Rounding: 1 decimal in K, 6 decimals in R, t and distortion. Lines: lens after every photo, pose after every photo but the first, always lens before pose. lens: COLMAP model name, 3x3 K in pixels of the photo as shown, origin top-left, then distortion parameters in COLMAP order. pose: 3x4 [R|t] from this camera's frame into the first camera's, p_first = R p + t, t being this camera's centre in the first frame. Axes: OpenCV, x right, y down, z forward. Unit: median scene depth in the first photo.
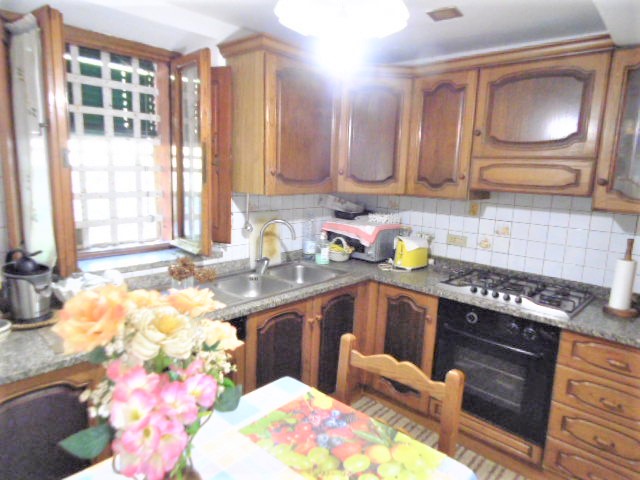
lens RADIAL K [[421.1, 0, 319.3], [0, 421.1, 239.6], [0, 0, 1]] dist [0.016400, -0.015688]
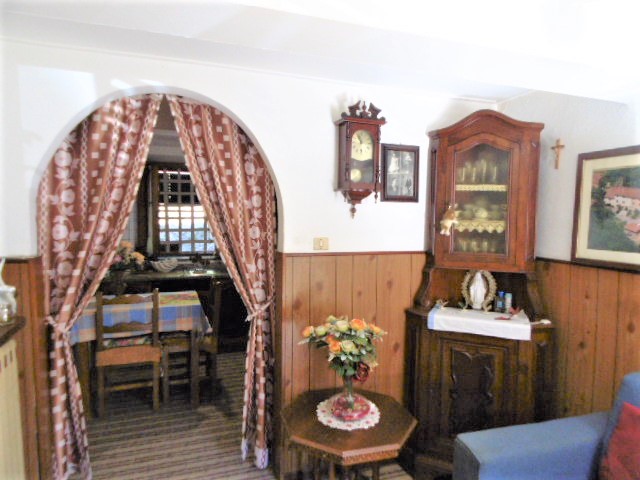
lens RADIAL K [[421.1, 0, 319.9], [0, 421.1, 241.0], [0, 0, 1]] dist [0.016400, -0.015688]
pose [[0.882963, 0.005412, -0.469411, 1.189432], [-0.059629, 0.993127, -0.100710, 0.142563], [0.465640, 0.116914, 0.877218, -0.653466]]
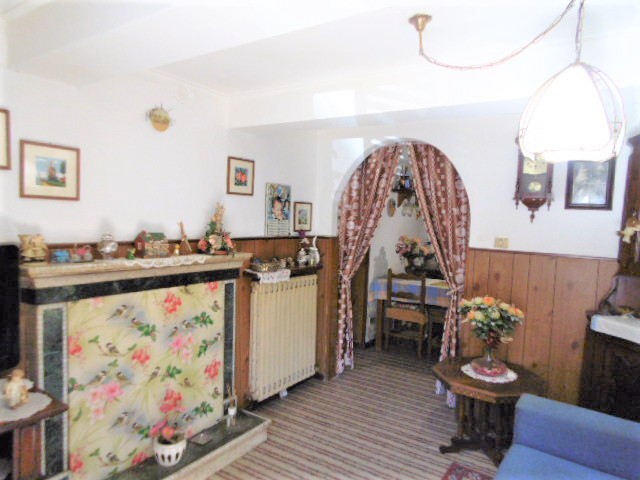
lens RADIAL K [[421.1, 0, 322.2], [0, 421.1, 240.9], [0, 0, 1]] dist [0.016400, -0.015688]
pose [[0.182919, 0.028917, -0.982703, 2.750311], [-0.201752, 0.979398, -0.008734, 0.185703], [0.962204, 0.199860, 0.184984, -0.338813]]
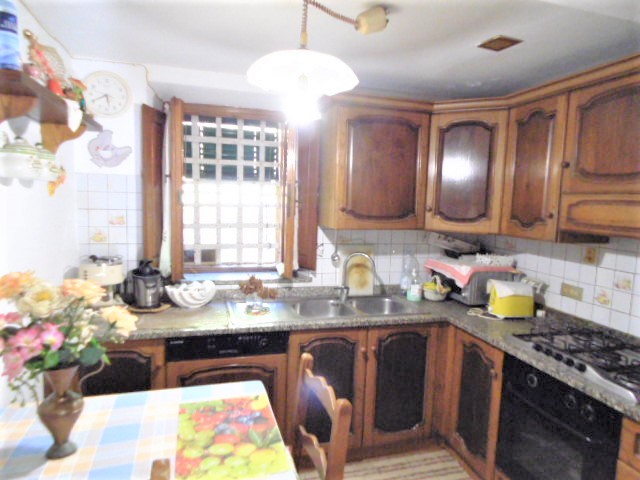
lens RADIAL K [[421.1, 0, 320.1], [0, 421.1, 240.4], [0, 0, 1]] dist [0.016400, -0.015688]
pose [[0.854298, 0.045522, -0.517786, 0.406385], [-0.089635, 0.994136, -0.060487, -0.004332], [0.511996, 0.098085, 0.853369, 0.029851]]
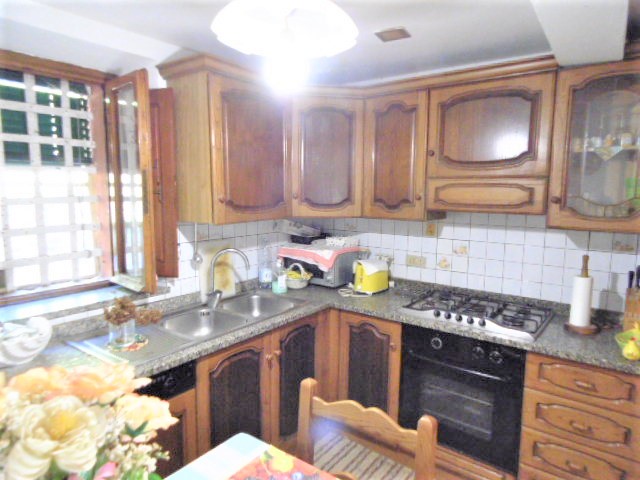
lens RADIAL K [[421.1, 0, 319.2], [0, 421.1, 240.2], [0, 0, 1]] dist [0.016400, -0.015688]
pose [[0.994389, -0.041047, 0.097496, 0.009932], [0.045228, 0.998132, -0.041070, -0.021192], [-0.095628, 0.045249, 0.994388, 0.053395]]
